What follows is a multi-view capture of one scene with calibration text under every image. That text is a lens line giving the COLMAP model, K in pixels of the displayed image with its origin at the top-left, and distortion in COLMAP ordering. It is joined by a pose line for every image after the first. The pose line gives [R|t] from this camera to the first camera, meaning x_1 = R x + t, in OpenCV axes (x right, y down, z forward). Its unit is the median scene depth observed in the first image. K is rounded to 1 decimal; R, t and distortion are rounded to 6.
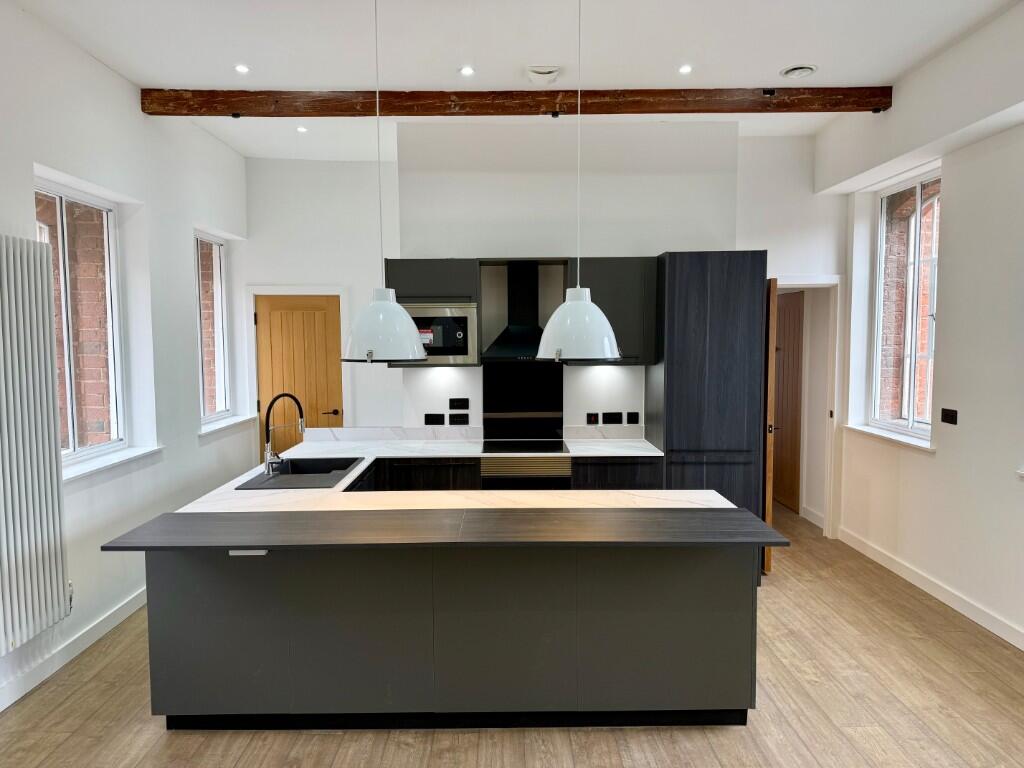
lens RADIAL K [[709.5, 0, 509.9], [0, 709.5, 388.3], [0, 0, 1]] dist [0.094003, -0.106014]
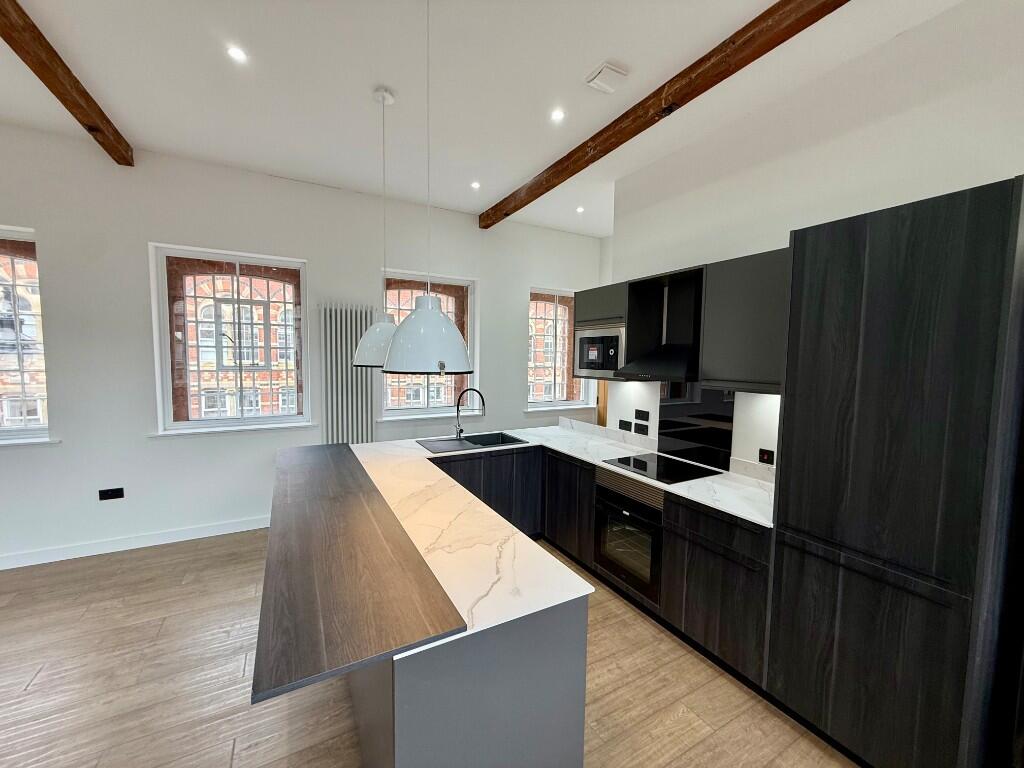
lens RADIAL K [[405.1, 0, 509.6], [0, 405.1, 383.4], [0, 0, 1]] dist [-0.001413, -0.000158]
pose [[0.472018, 0.074651, -0.878423, 0.451443], [-0.083634, 0.995706, 0.039677, -0.041897], [0.877613, 0.054738, 0.476235, 0.605629]]
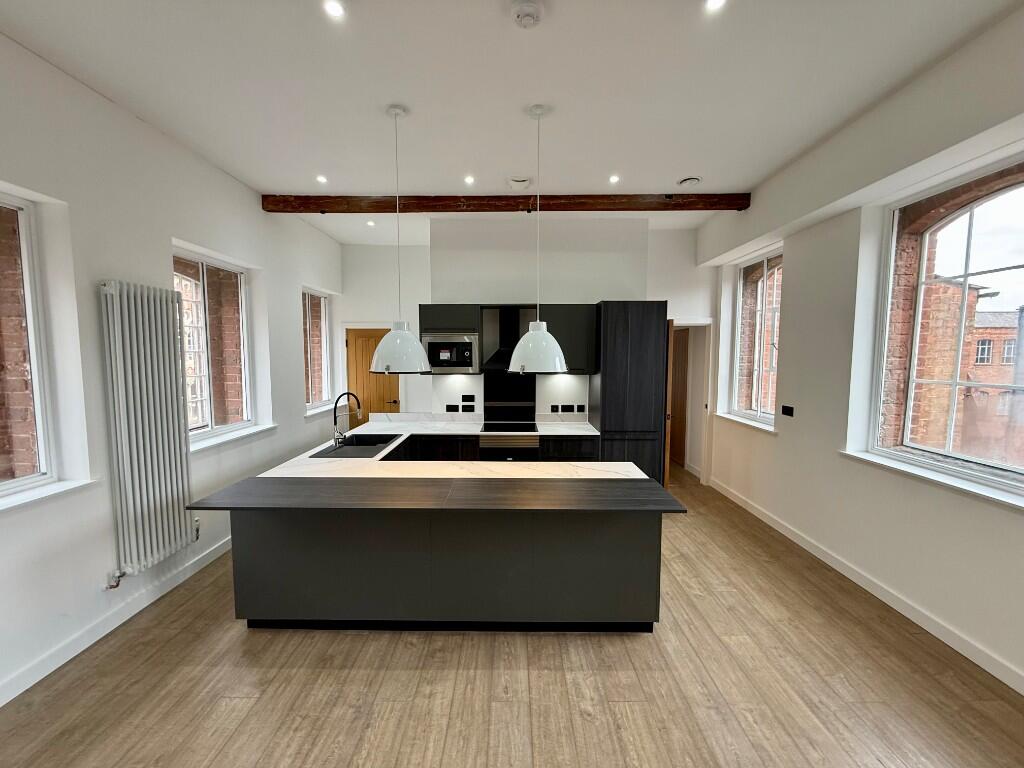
lens RADIAL K [[405.1, 0, 509.6], [0, 405.1, 383.4], [0, 0, 1]] dist [-0.001413, -0.000158]
pose [[0.999820, 0.007881, -0.017249, 0.039493], [-0.007904, 0.999968, -0.001281, -0.012529], [0.017238, 0.001417, 0.999850, 0.139263]]
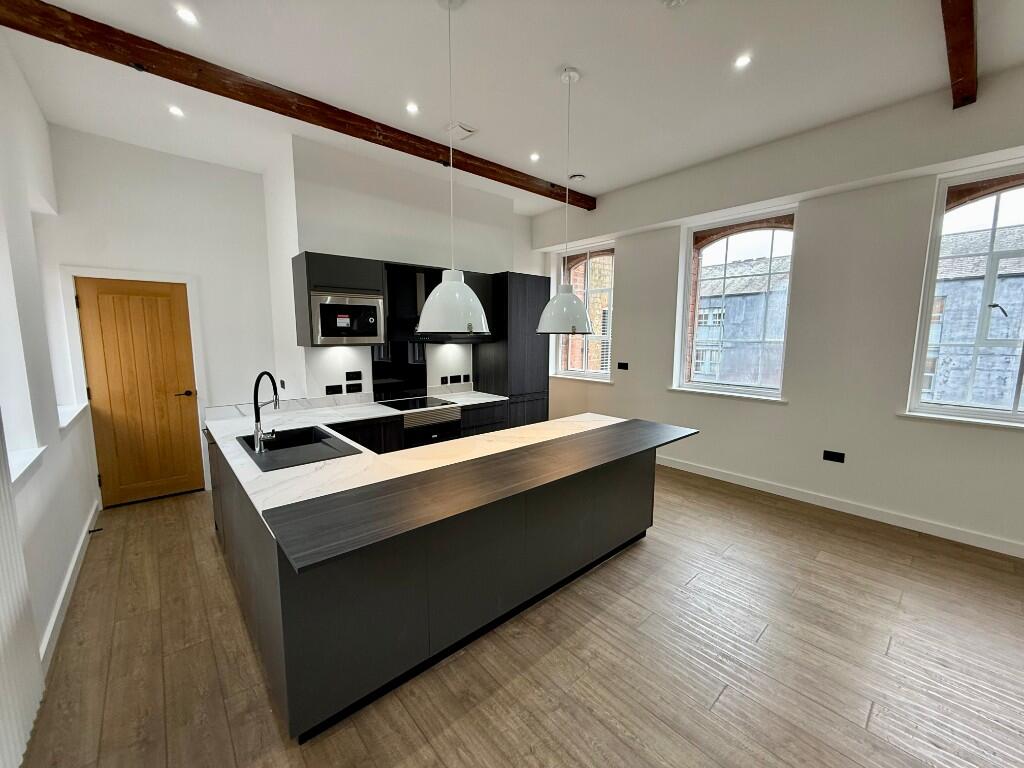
lens RADIAL K [[405.1, 0, 509.6], [0, 405.1, 383.4], [0, 0, 1]] dist [-0.001413, -0.000158]
pose [[0.756561, -0.072188, 0.649926, -0.392418], [0.043180, 0.997234, 0.060500, 0.003884], [-0.652496, -0.017709, 0.757585, 0.315266]]
